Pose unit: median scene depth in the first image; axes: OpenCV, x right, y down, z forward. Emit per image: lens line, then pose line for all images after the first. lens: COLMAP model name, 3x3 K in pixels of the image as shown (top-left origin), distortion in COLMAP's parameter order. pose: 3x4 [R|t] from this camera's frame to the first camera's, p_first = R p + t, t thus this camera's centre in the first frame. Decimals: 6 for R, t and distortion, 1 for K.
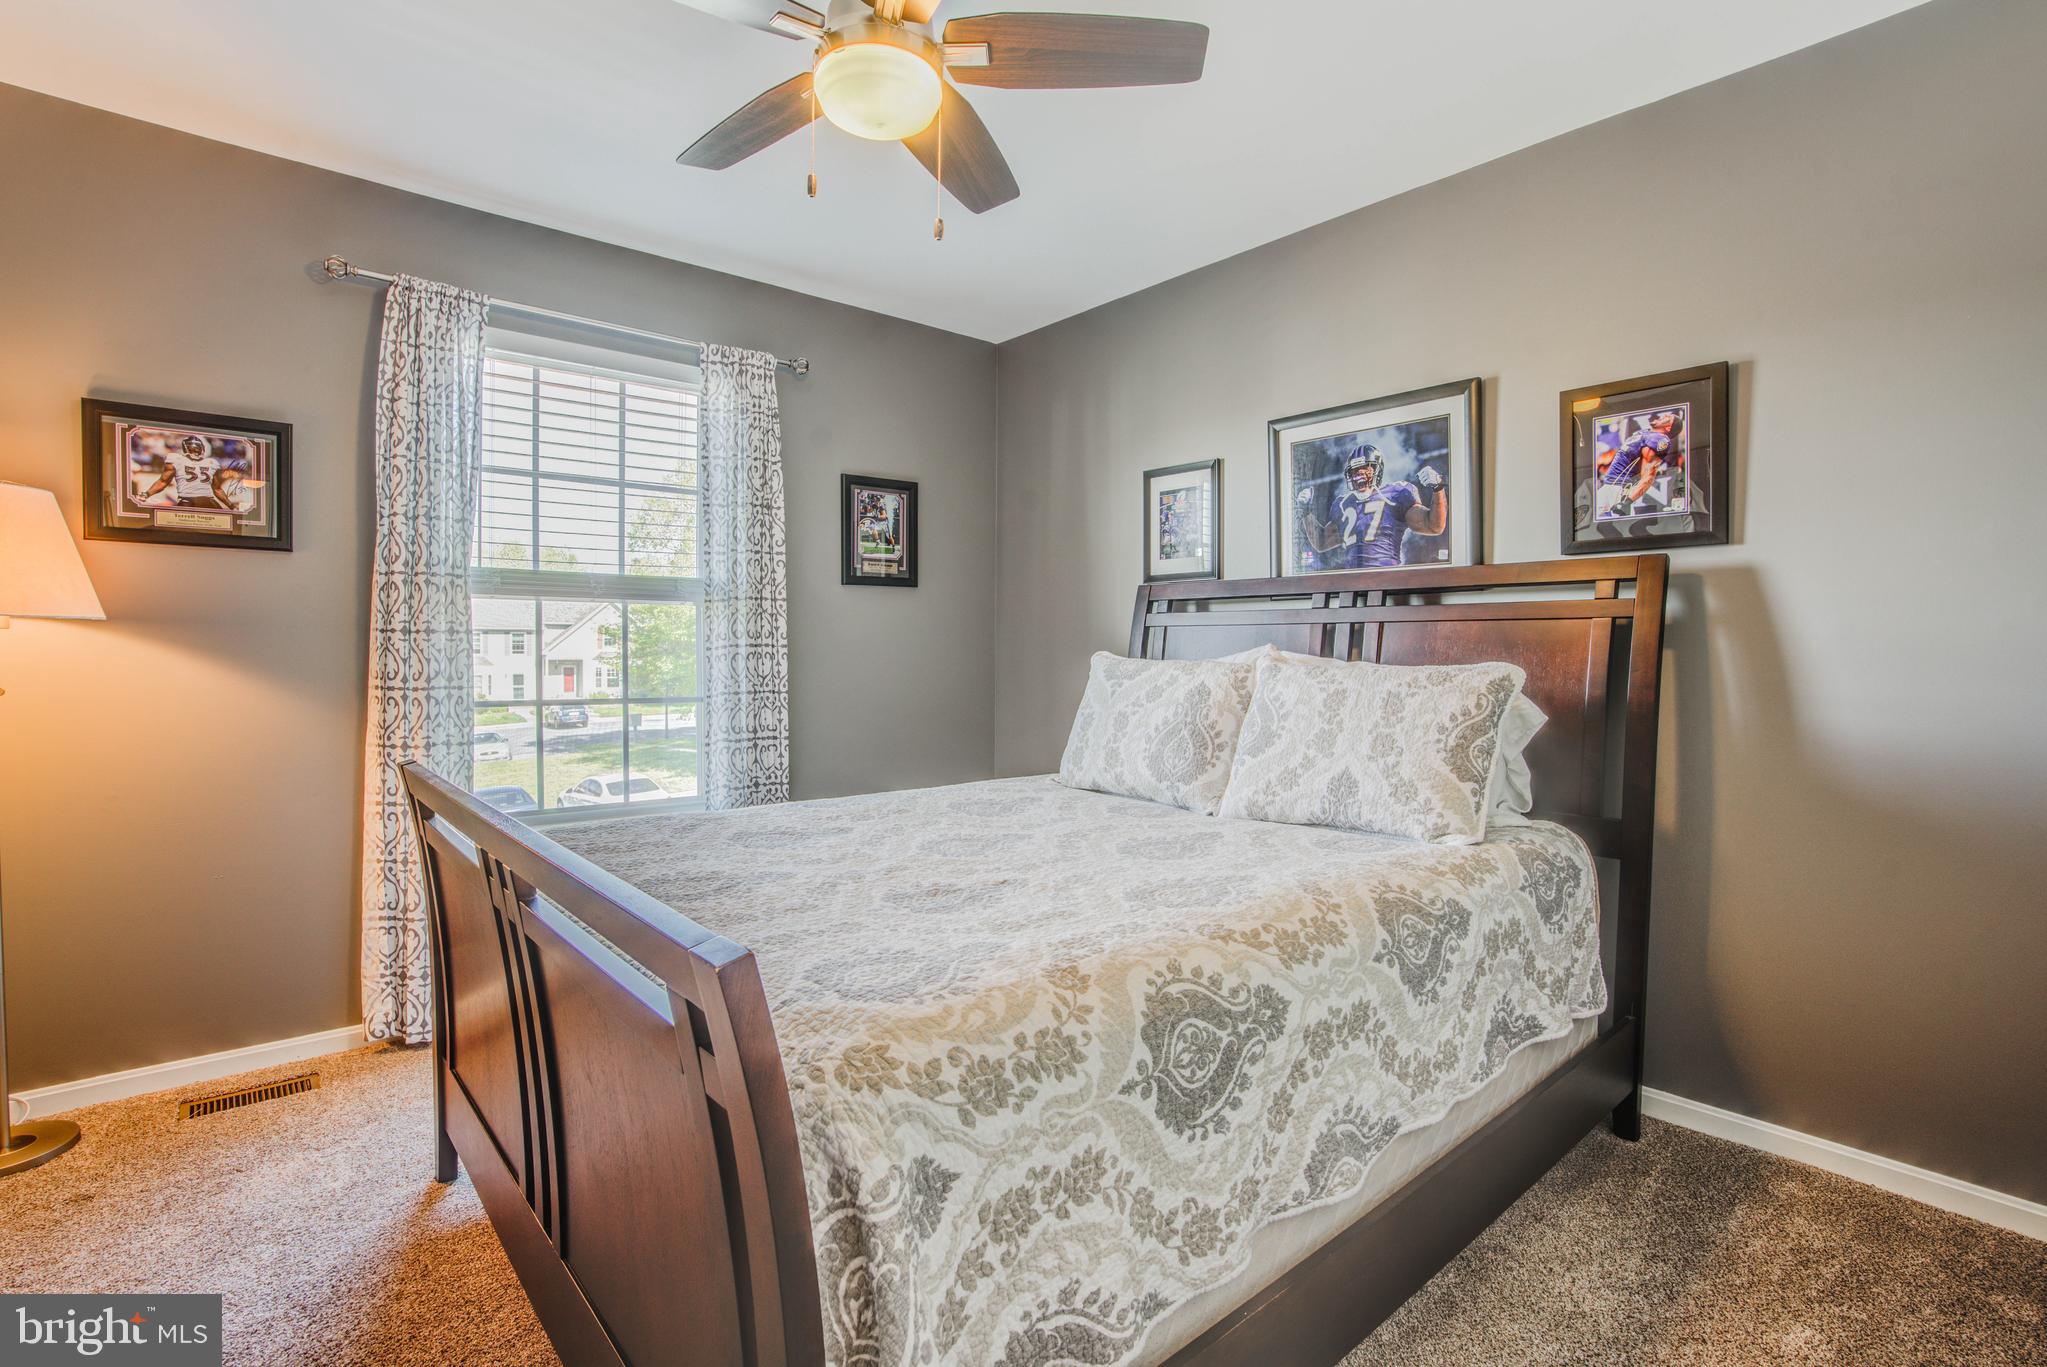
lens RADIAL K [[944.1, 0, 1019.7], [0, 944.1, 682.2], [0, 0, 1]] dist [-0.038194, 0.002775]
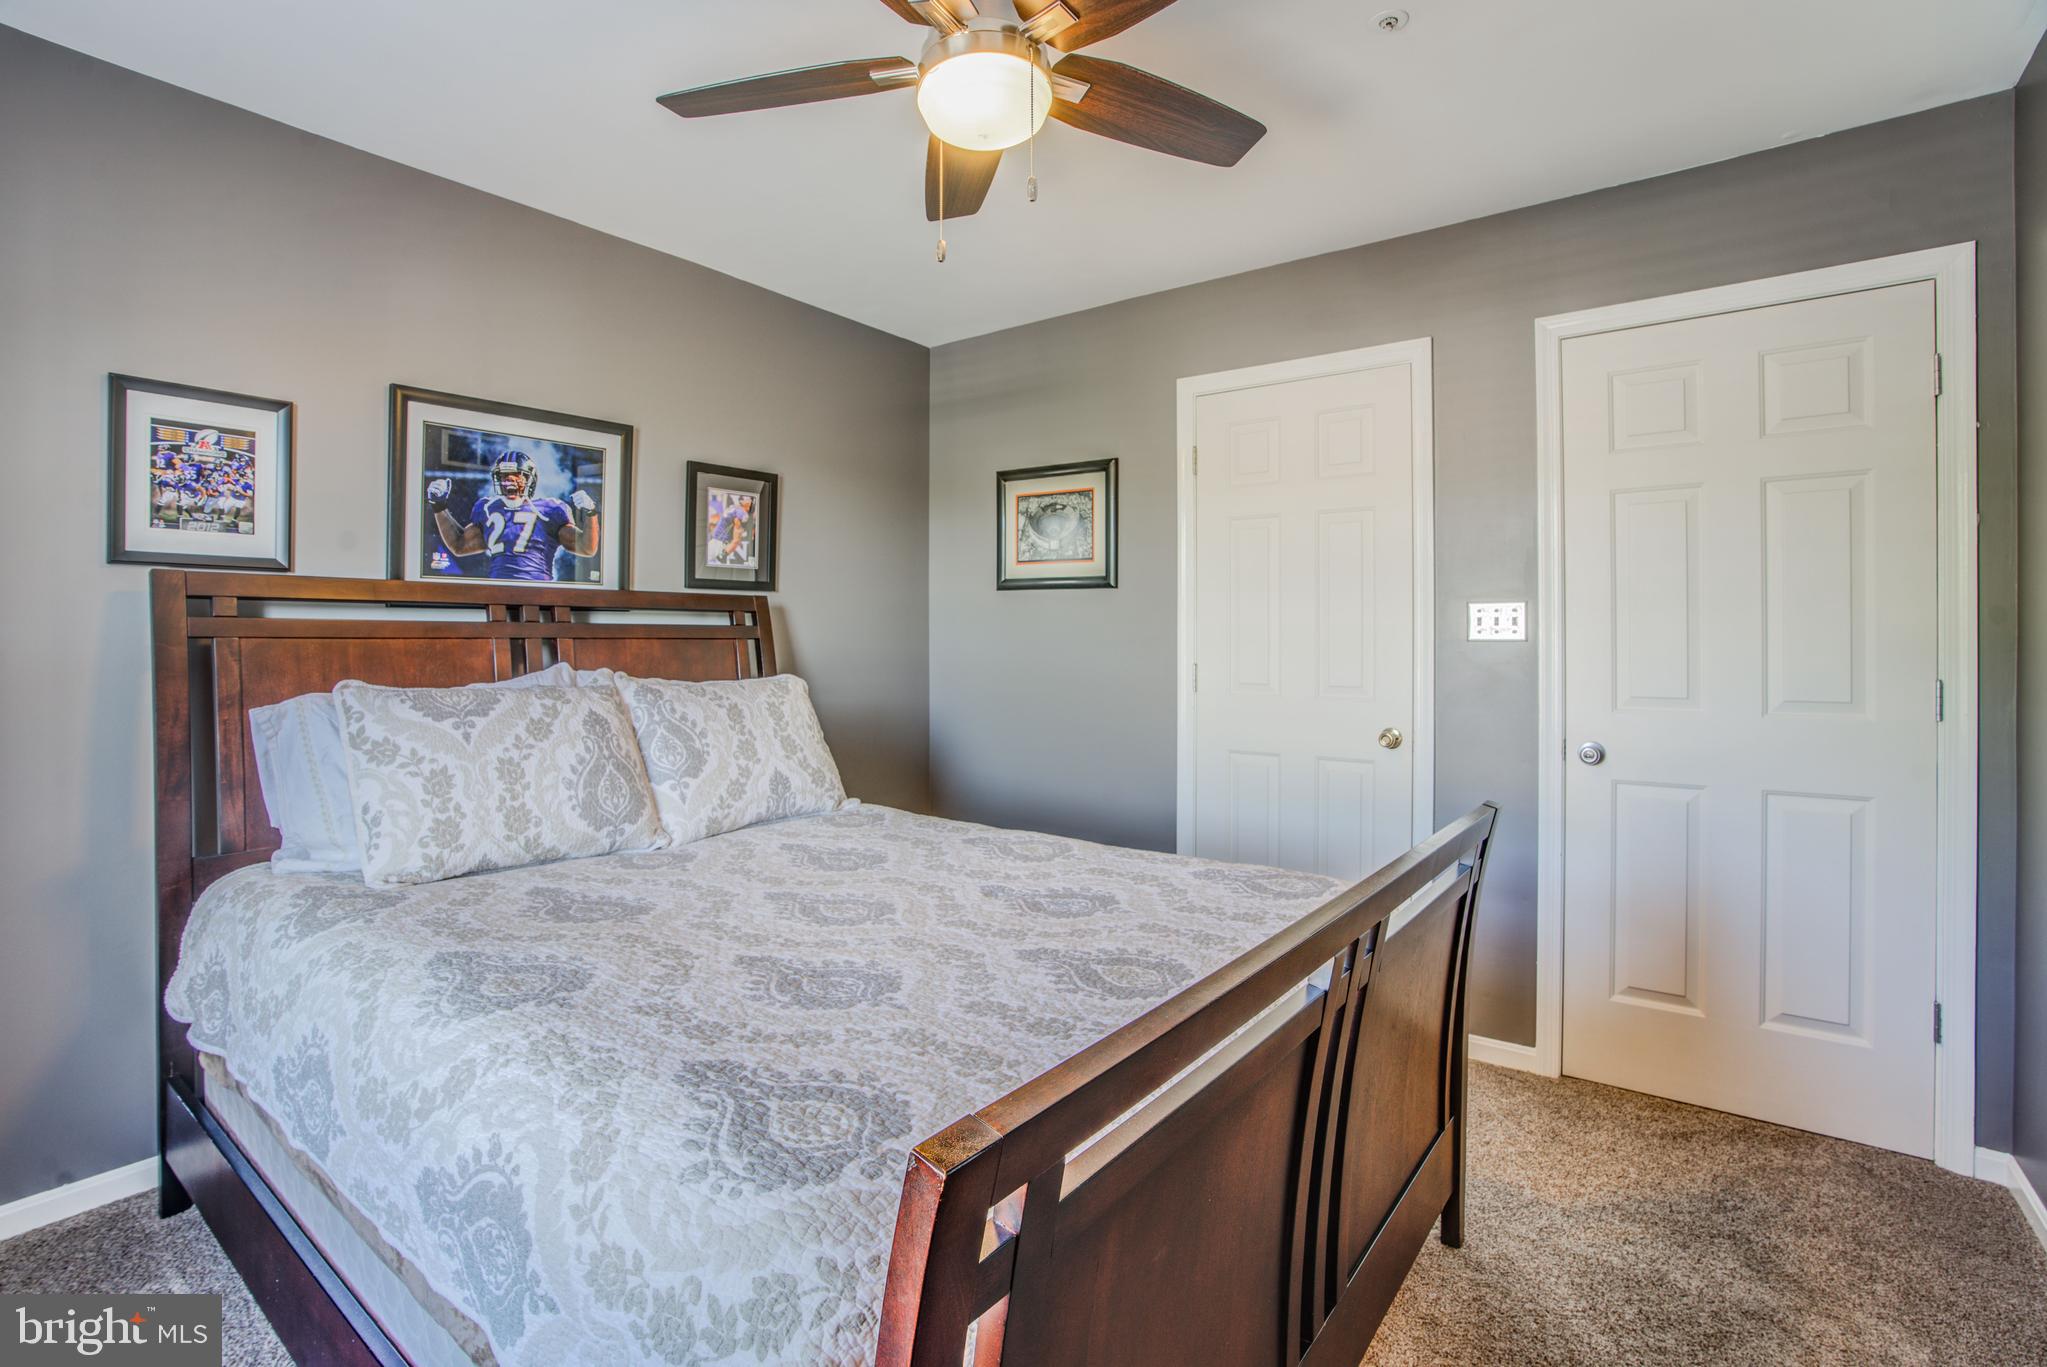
lens RADIAL K [[944.1, 0, 1036.1], [0, 944.1, 633.1], [0, 0, 1]] dist [-0.038194, 0.002775]
pose [[-0.174292, 0.000548, 0.984694, -0.679694], [0.027160, 0.999622, 0.004251, -0.059450], [-0.984319, 0.027485, -0.174241, 0.670455]]
